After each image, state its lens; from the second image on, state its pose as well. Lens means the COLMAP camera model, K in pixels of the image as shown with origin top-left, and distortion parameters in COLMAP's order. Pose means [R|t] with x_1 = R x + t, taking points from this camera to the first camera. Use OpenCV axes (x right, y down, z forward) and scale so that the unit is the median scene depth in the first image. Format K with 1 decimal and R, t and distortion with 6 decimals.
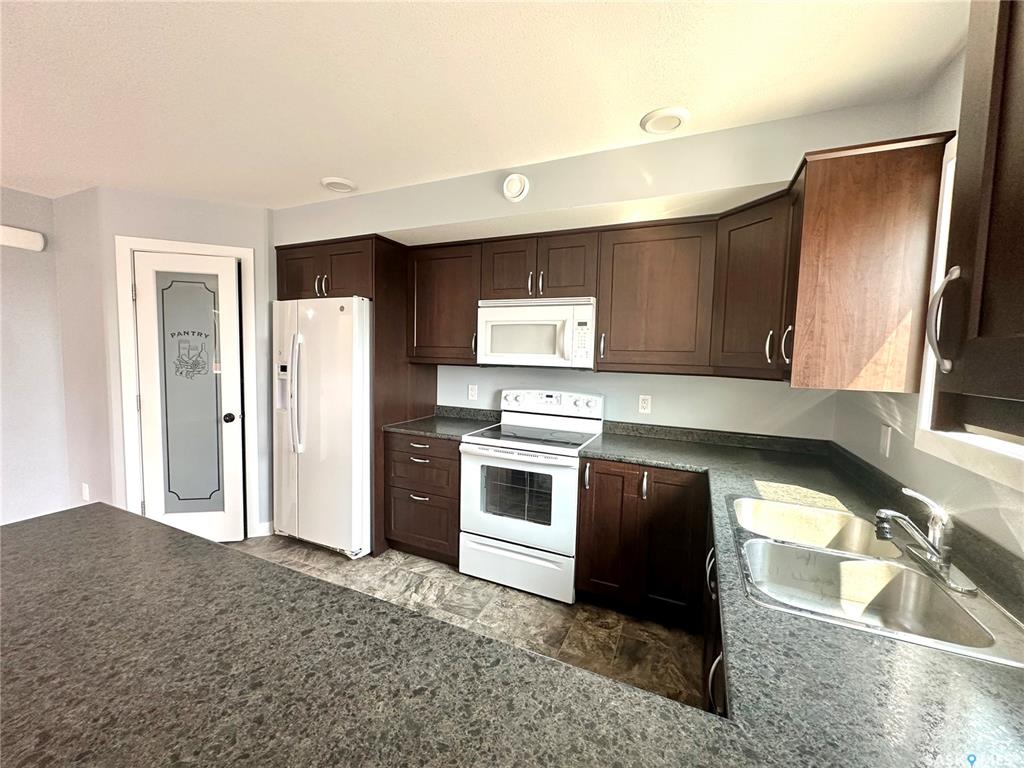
lens RADIAL K [[409.4, 0, 512.0], [0, 409.4, 384.0], [0, 0, 1]] dist [-0.001820, 0.000030]
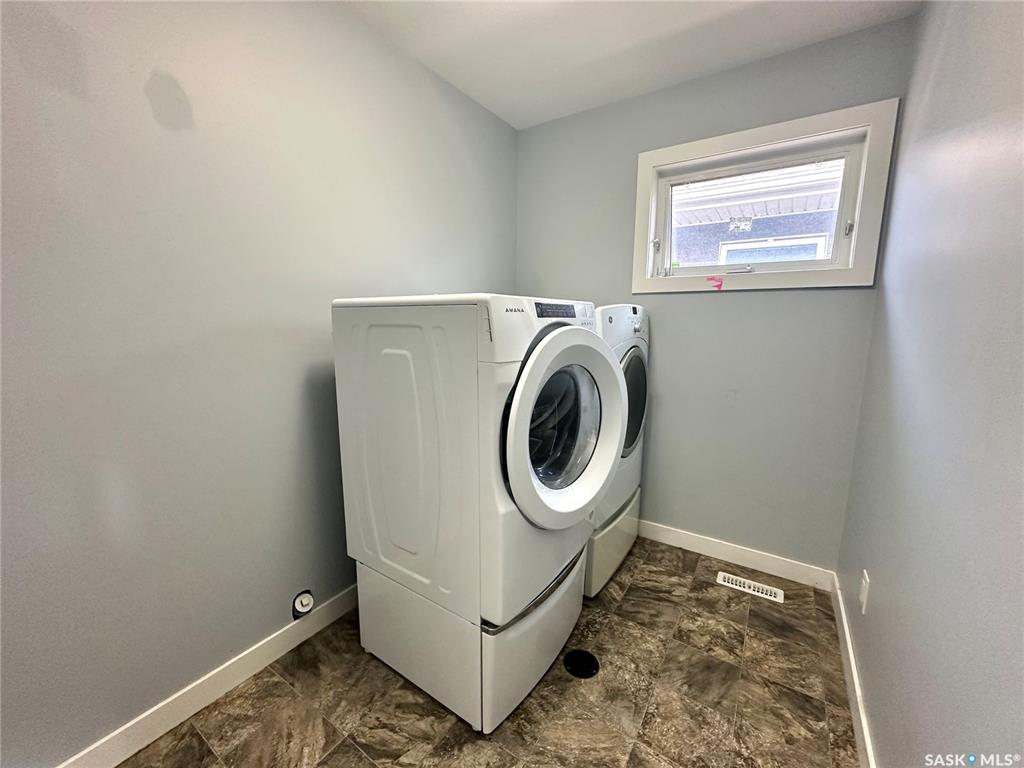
lens RADIAL K [[409.4, 0, 512.0], [0, 409.4, 384.0], [0, 0, 1]] dist [-0.001820, 0.000030]
pose [[0.152097, -0.181393, 0.971578, -0.956223], [0.070289, 0.982511, 0.172431, -0.046844], [-0.985863, 0.042065, 0.162187, 1.126617]]
